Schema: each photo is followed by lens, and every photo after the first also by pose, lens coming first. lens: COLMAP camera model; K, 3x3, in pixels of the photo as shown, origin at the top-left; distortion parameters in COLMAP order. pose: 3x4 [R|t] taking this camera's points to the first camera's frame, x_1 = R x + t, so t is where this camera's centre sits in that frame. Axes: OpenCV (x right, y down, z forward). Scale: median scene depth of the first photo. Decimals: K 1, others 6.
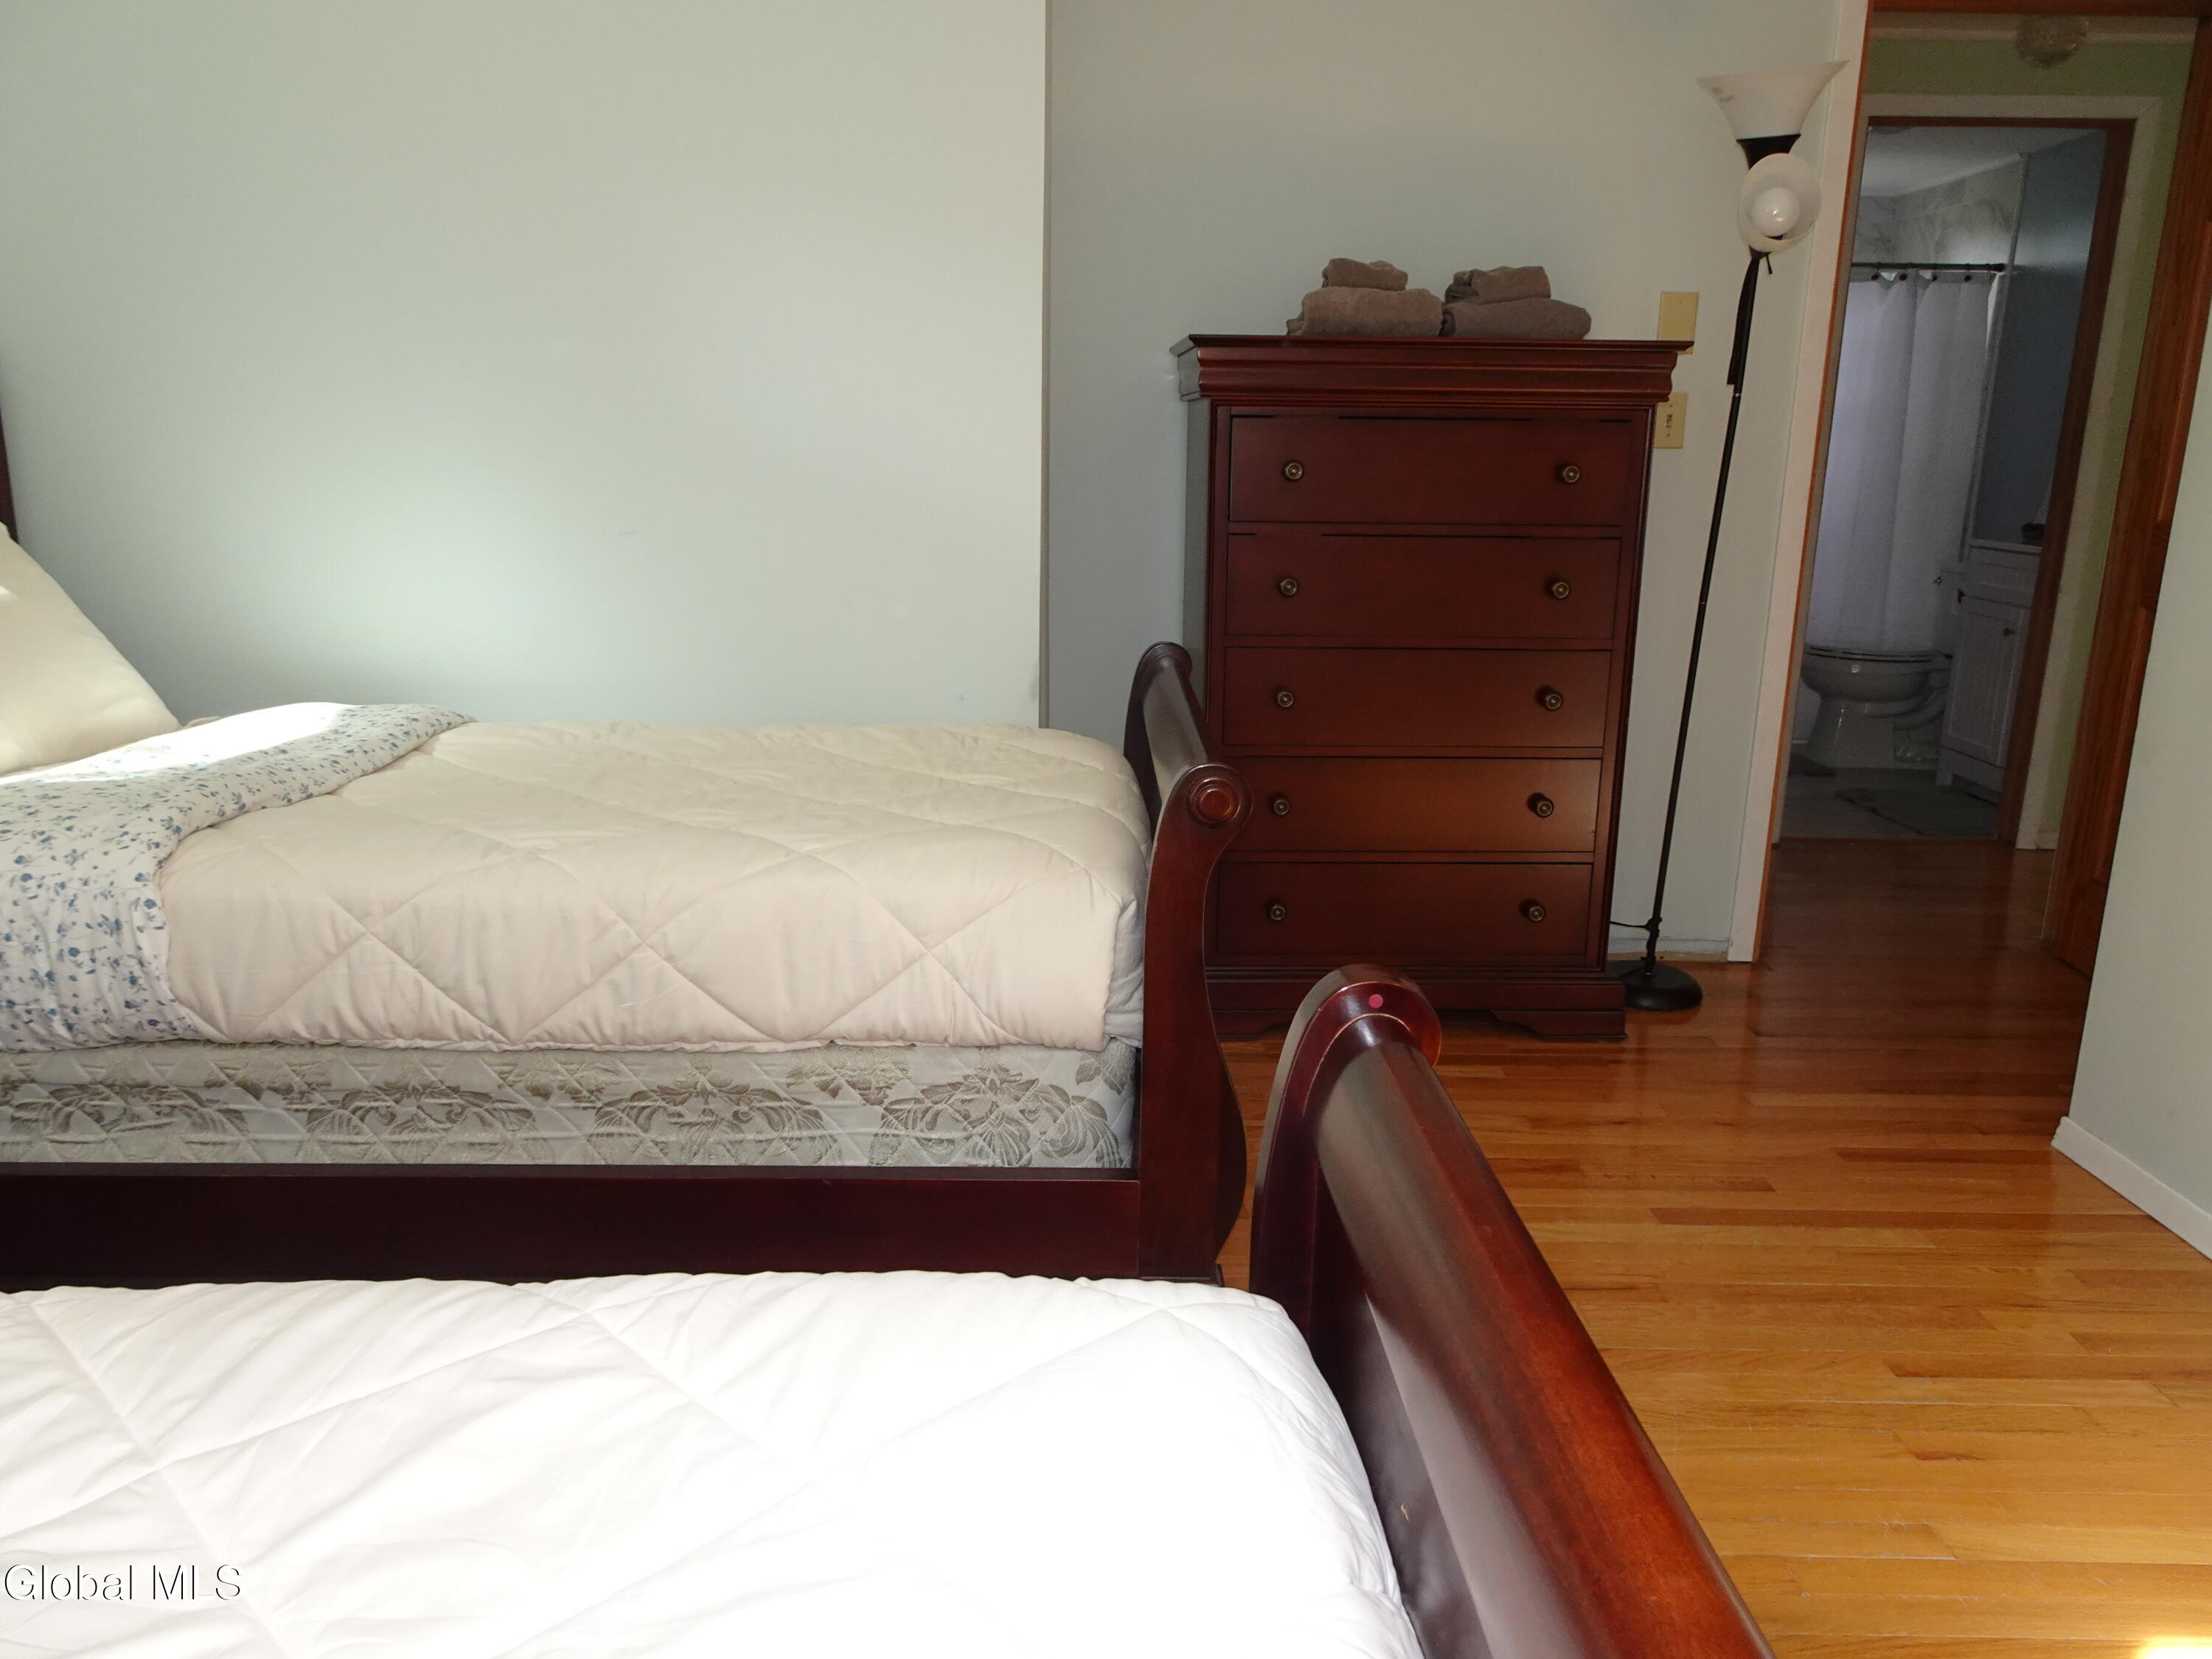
lens RADIAL K [[1586.7, 0, 1097.6], [0, 1586.7, 808.2], [0, 0, 1]] dist [0.000812, -0.001612]
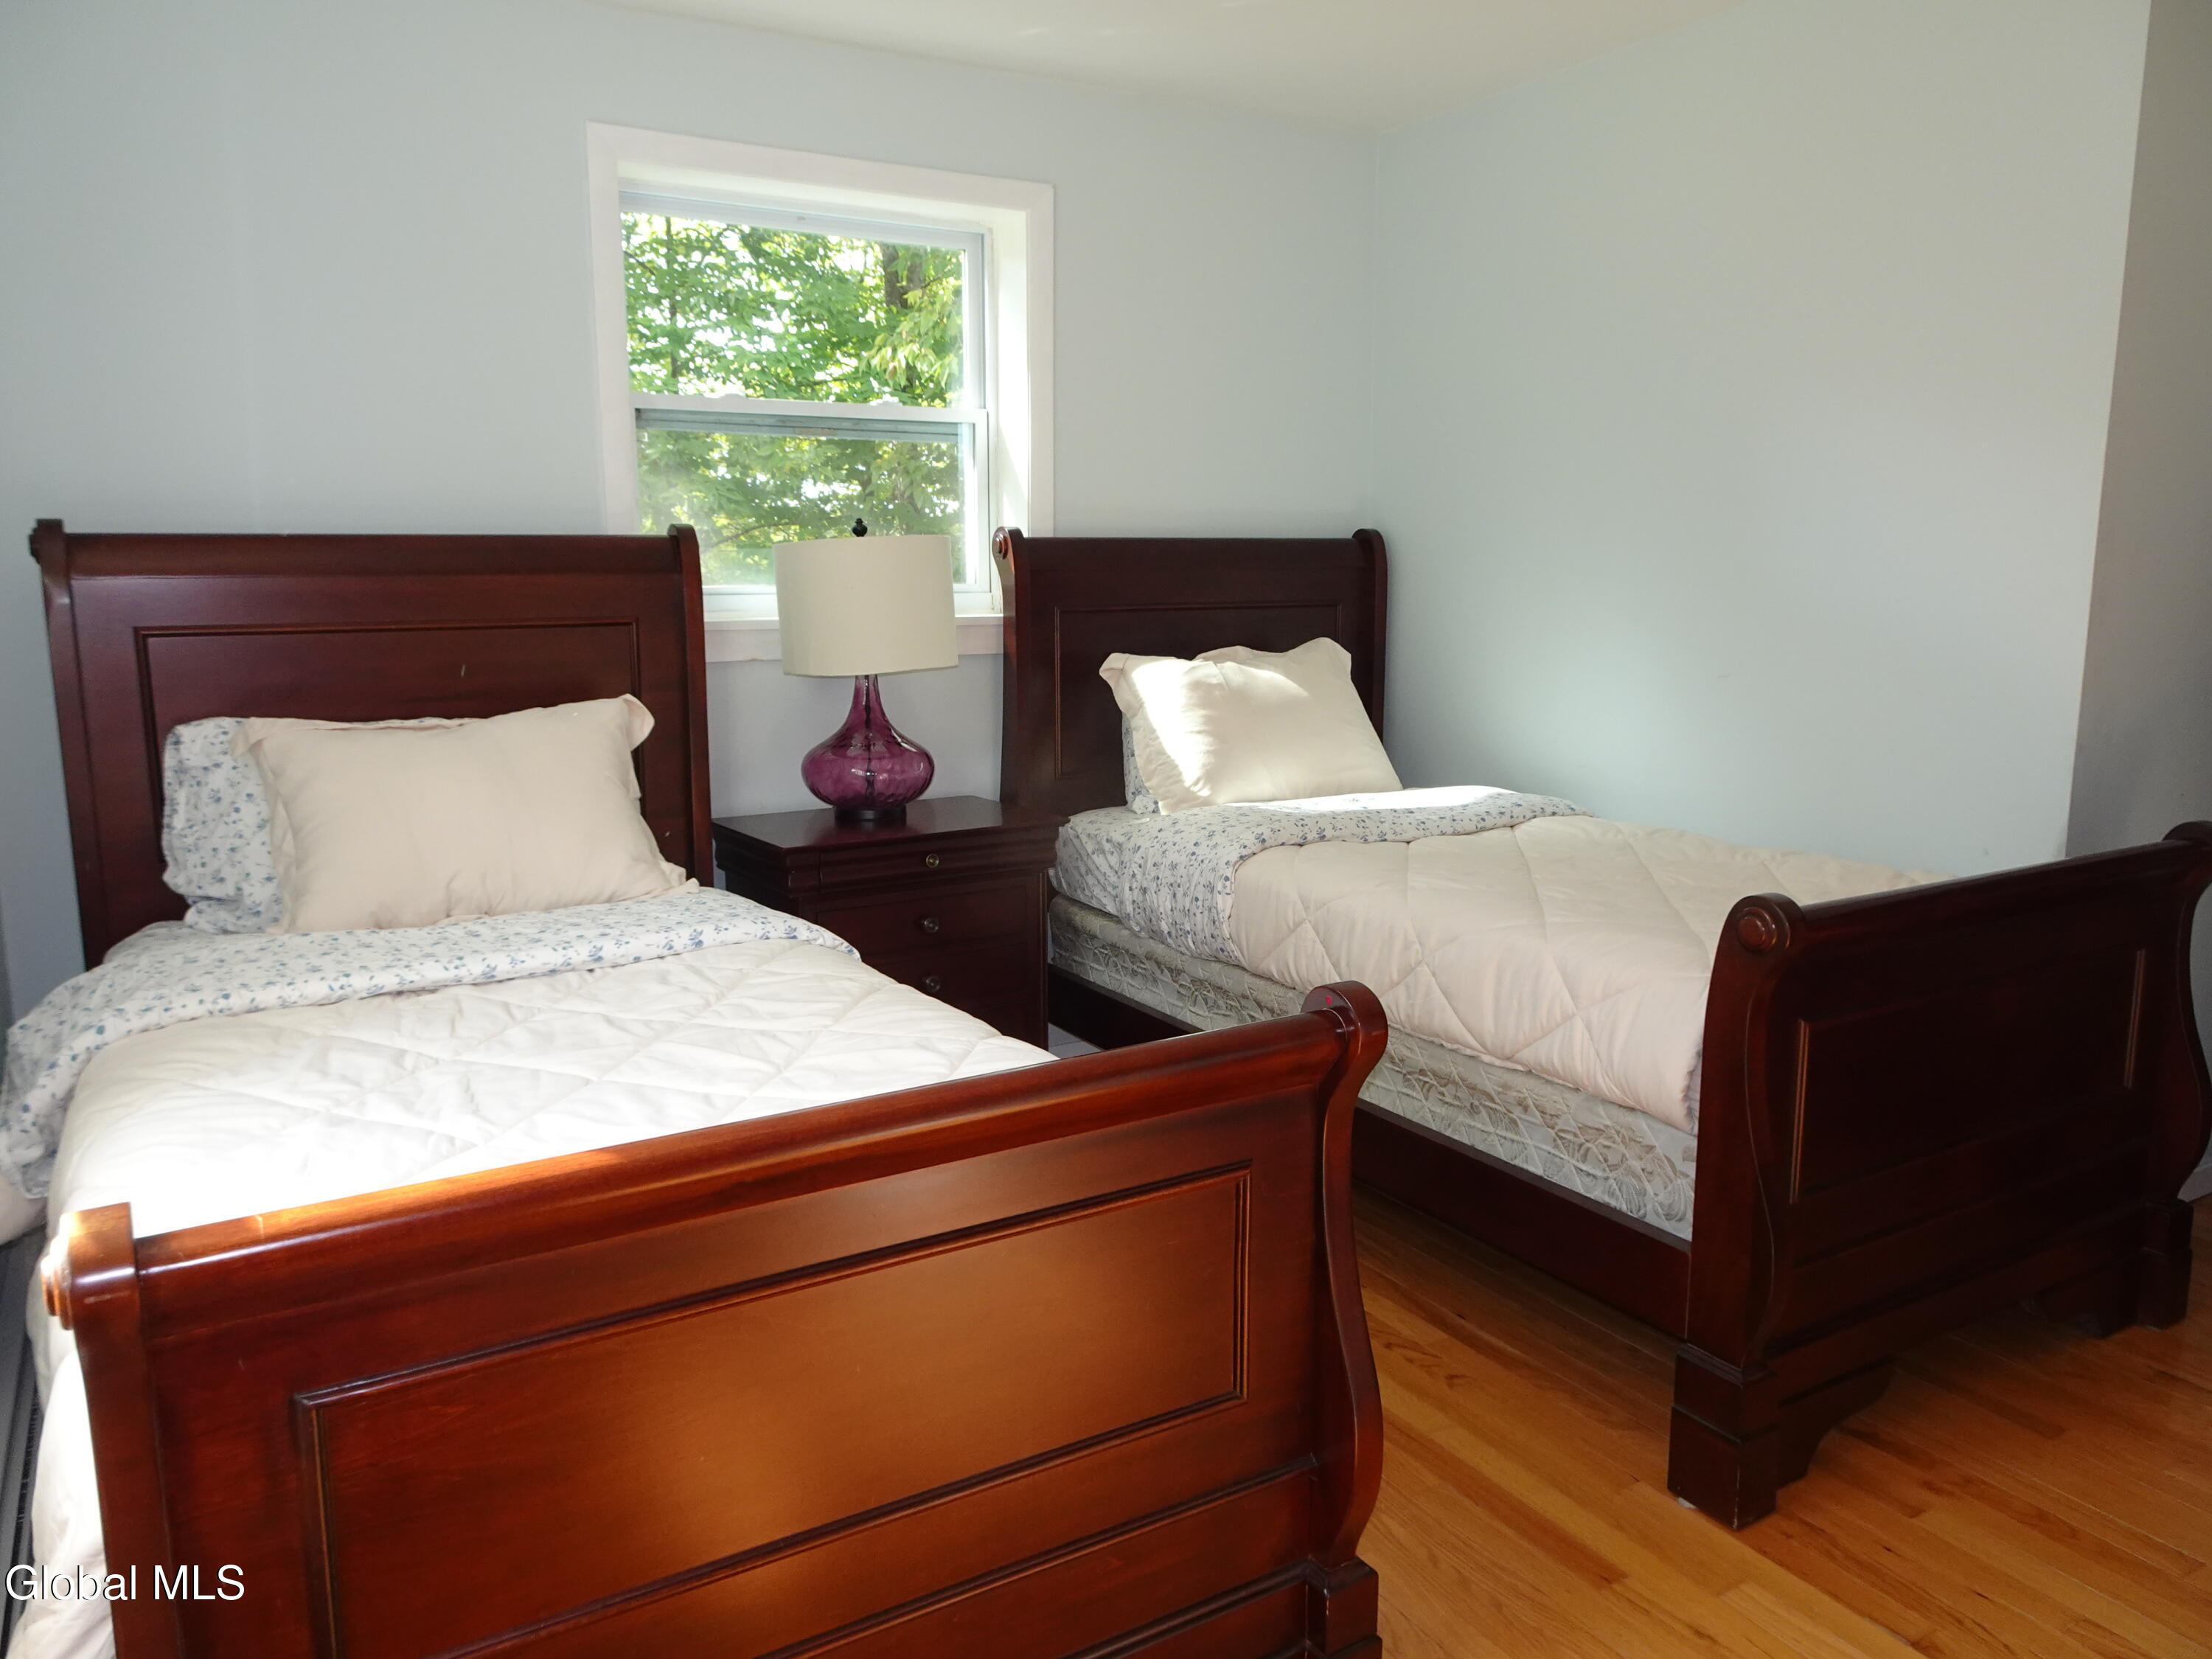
lens RADIAL K [[1586.7, 0, 1097.6], [0, 1586.7, 808.2], [0, 0, 1]] dist [0.000812, -0.001612]
pose [[0.495999, 0.115318, -0.860632, 0.749810], [-0.183169, 0.982734, 0.026115, -0.031203], [0.848784, 0.144688, 0.508558, 0.013674]]
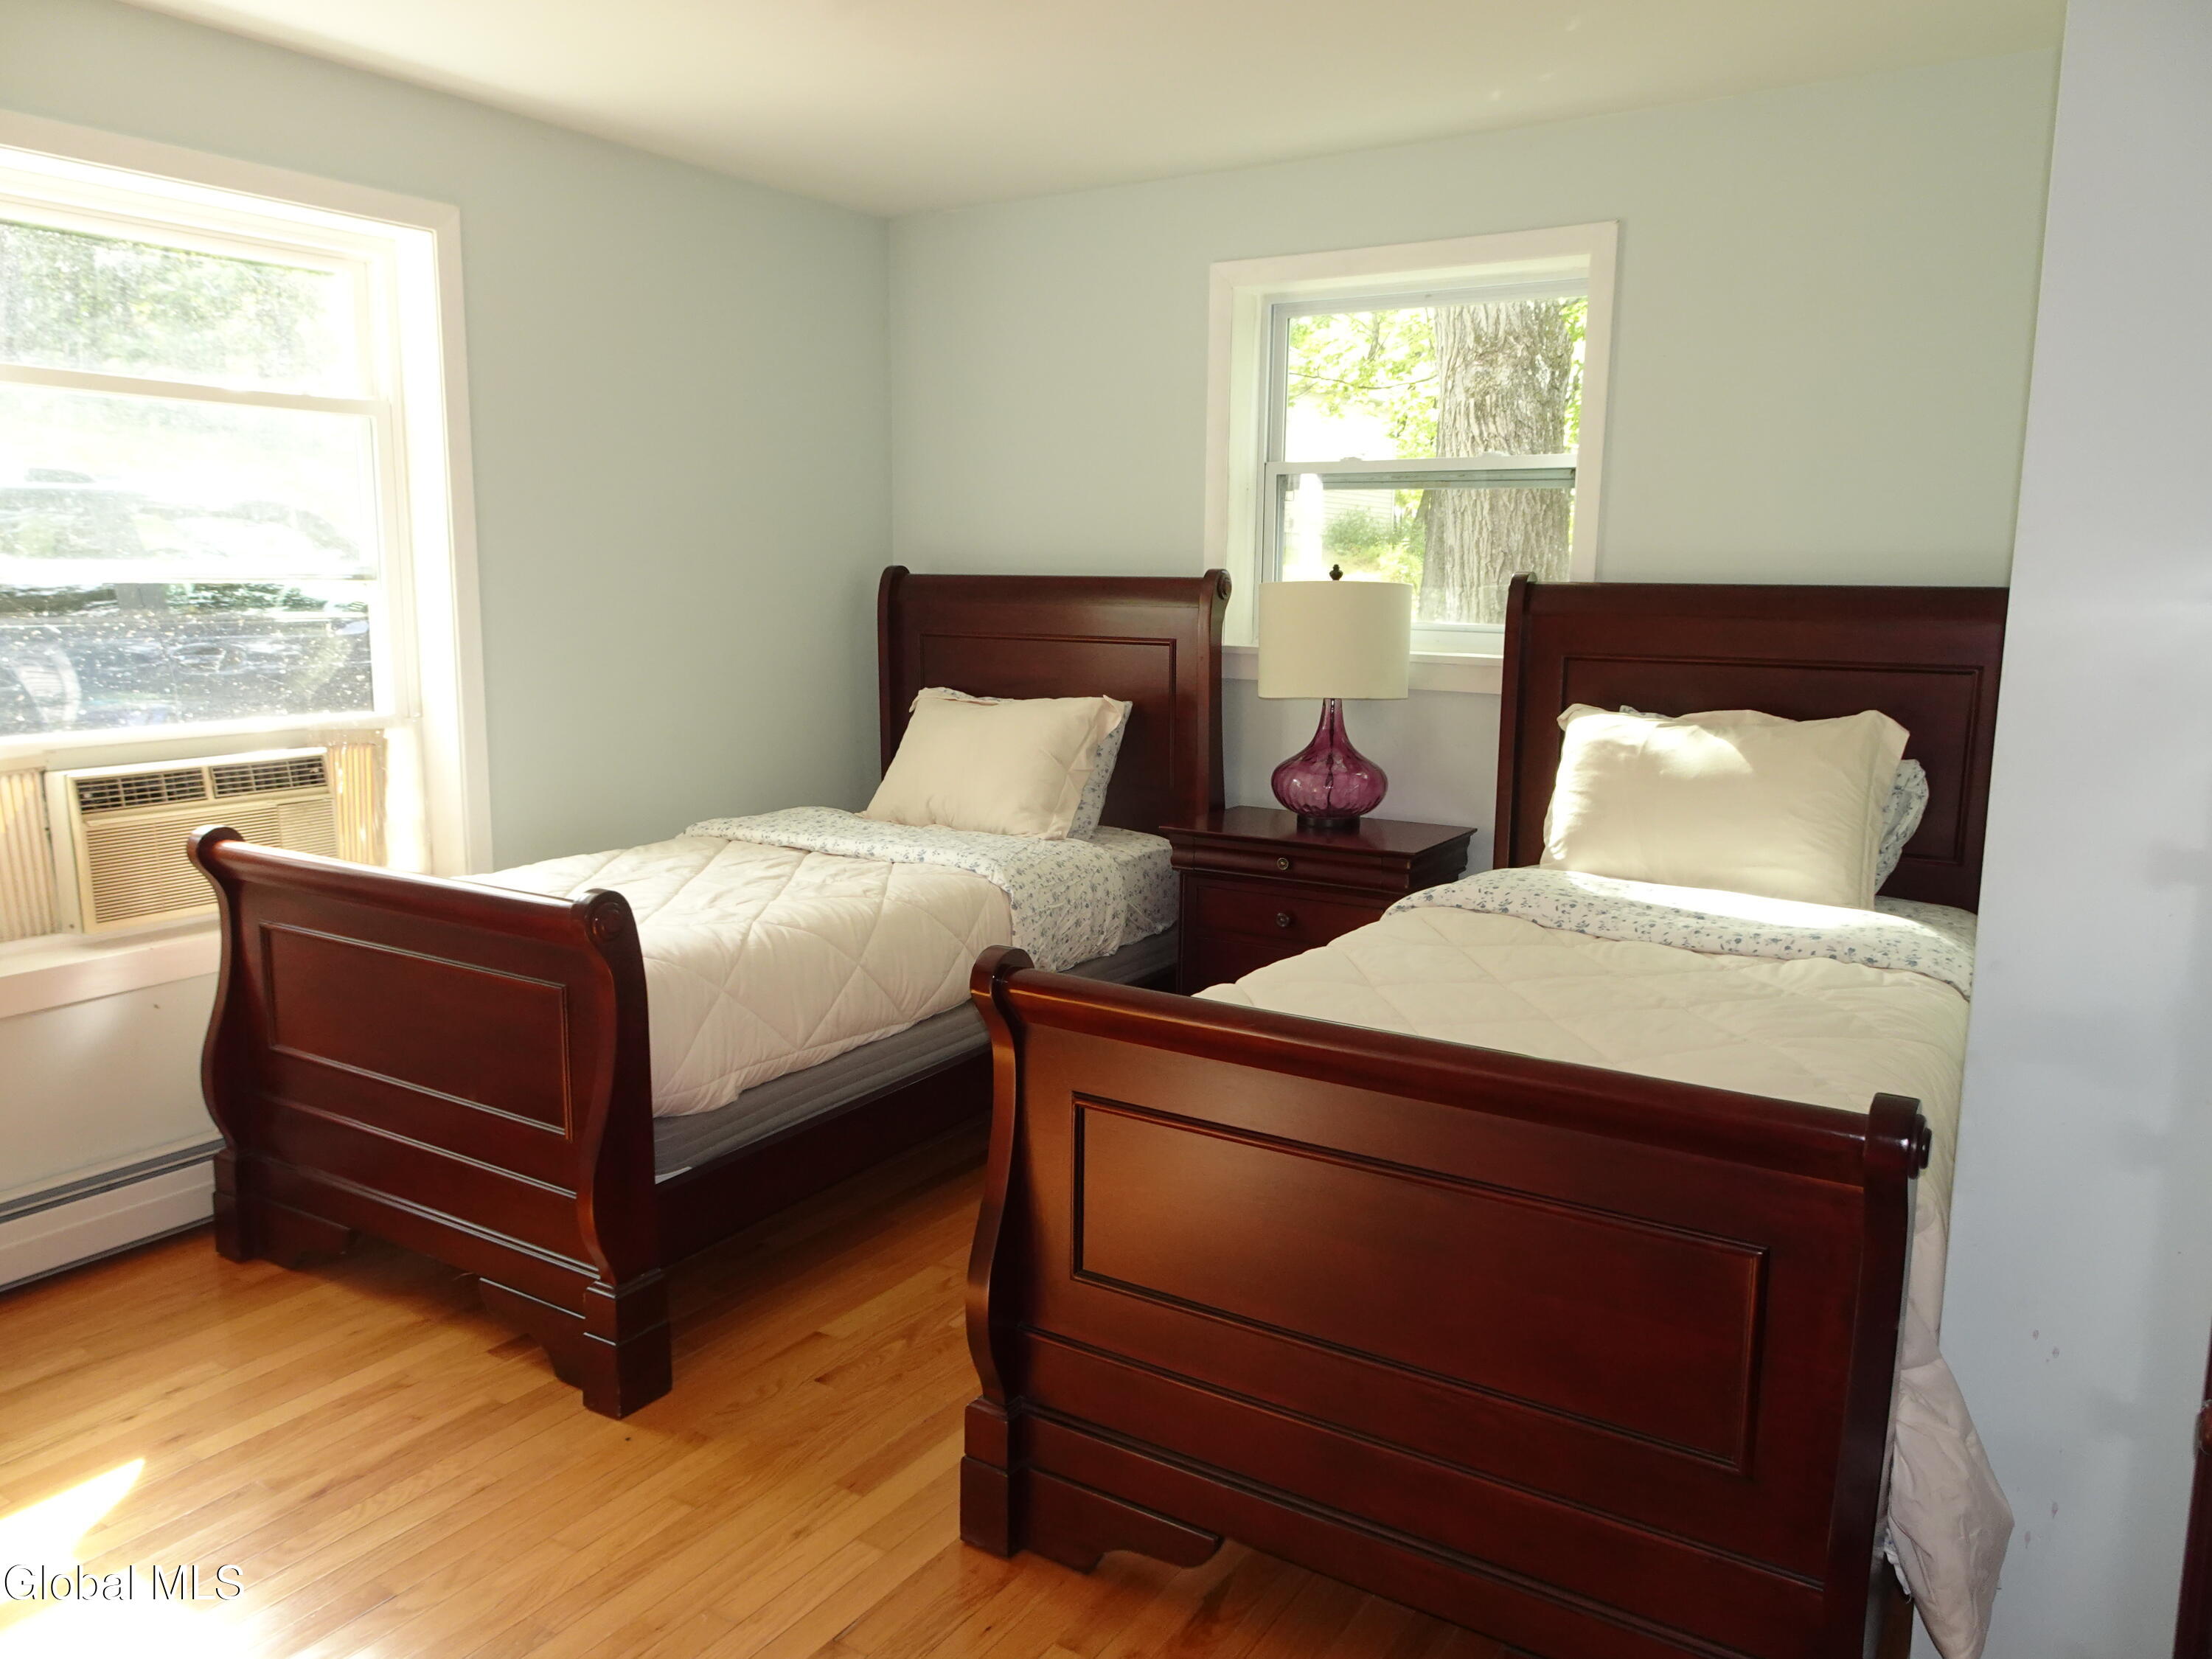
lens RADIAL K [[1586.7, 0, 1097.6], [0, 1586.7, 808.2], [0, 0, 1]] dist [0.000812, -0.001612]
pose [[-0.562191, 0.101845, -0.820712, 0.926606], [-0.203543, 0.944822, 0.256674, -0.418152], [0.801568, 0.311350, -0.510441, 1.529765]]
